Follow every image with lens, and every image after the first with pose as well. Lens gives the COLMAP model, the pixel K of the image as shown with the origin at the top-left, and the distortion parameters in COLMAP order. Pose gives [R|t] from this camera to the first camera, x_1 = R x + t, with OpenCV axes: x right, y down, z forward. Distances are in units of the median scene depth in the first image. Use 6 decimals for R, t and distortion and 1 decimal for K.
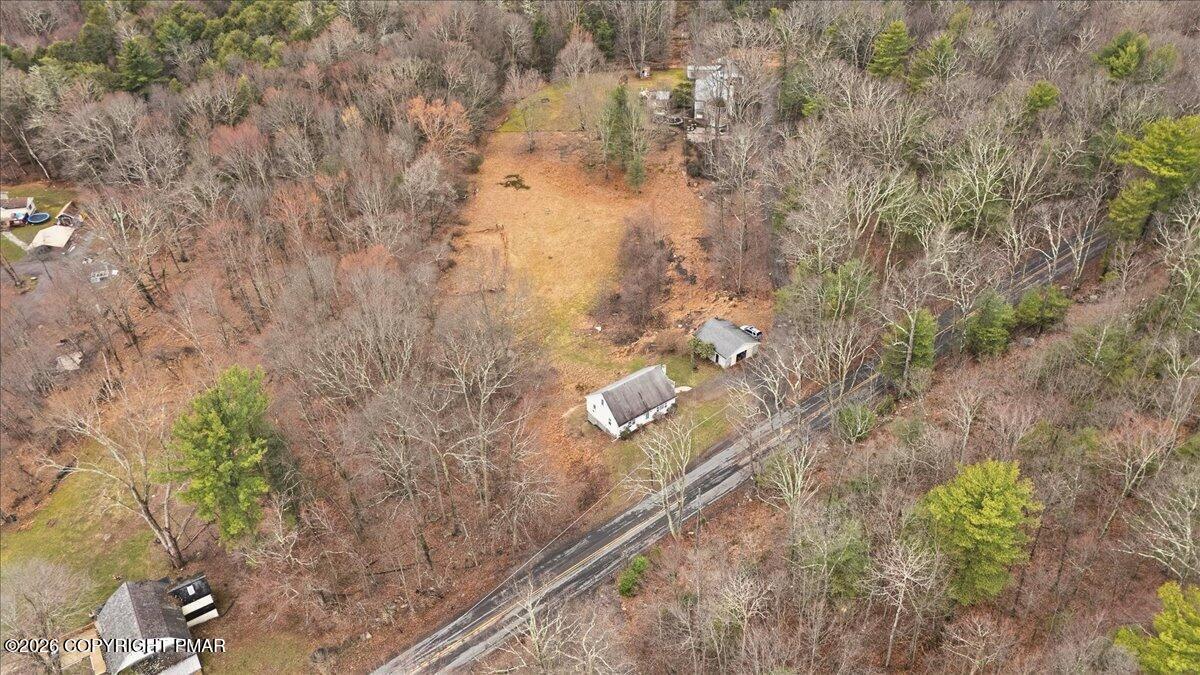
lens RADIAL K [[886.7, 0, 600.0], [0, 886.7, 337.5], [0, 0, 1]] dist [0.004042, -0.000018]
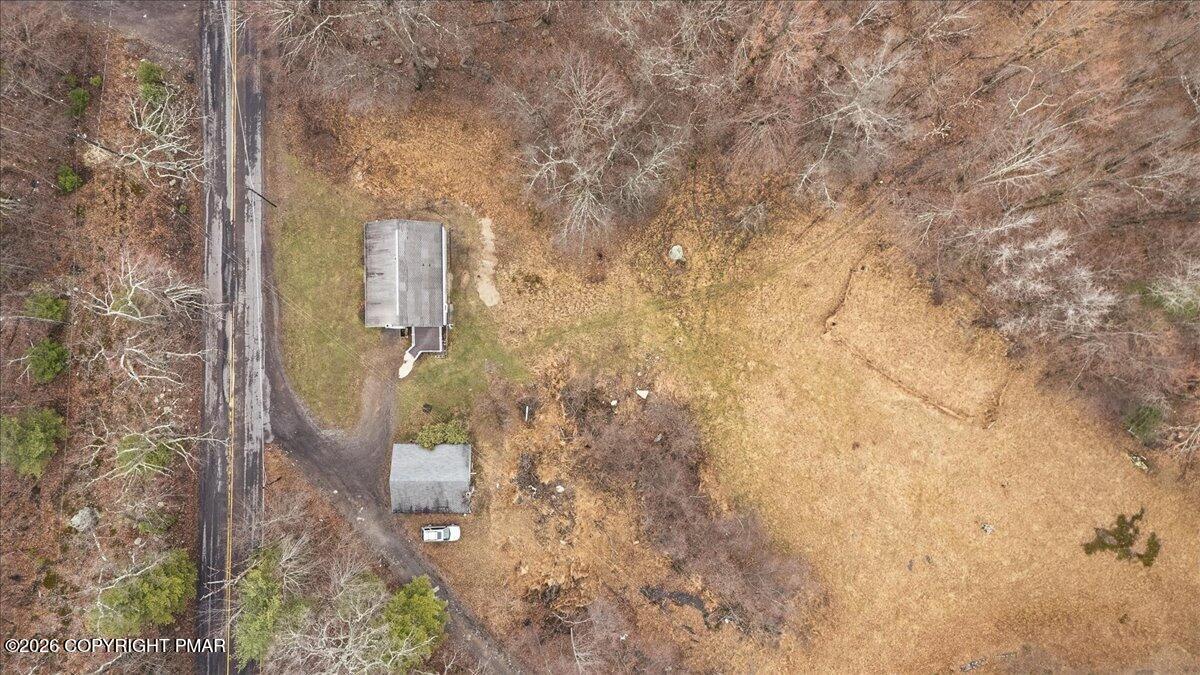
lens RADIAL K [[886.7, 0, 600.0], [0, 886.7, 337.5], [0, 0, 1]] dist [0.004042, -0.000018]
pose [[-0.595043, 0.803675, 0.005466, -0.024425], [-0.477167, -0.358752, 0.802253, -0.645108], [0.646712, 0.474766, 0.596960, 0.743916]]
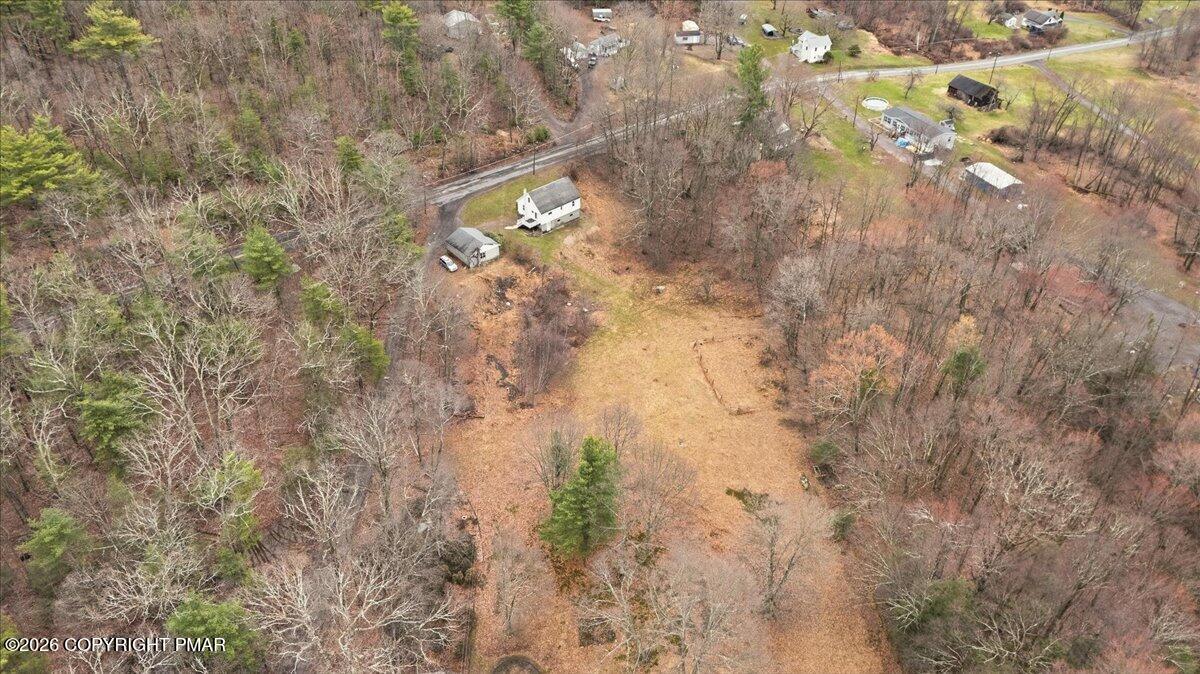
lens RADIAL K [[886.7, 0, 600.0], [0, 886.7, 337.0], [0, 0, 1]] dist [0.004042, -0.000018]
pose [[-0.994220, 0.061918, -0.087709, 0.098356], [-0.066232, 0.289243, 0.954962, -1.301186], [0.084499, 0.955251, -0.283470, 1.722212]]
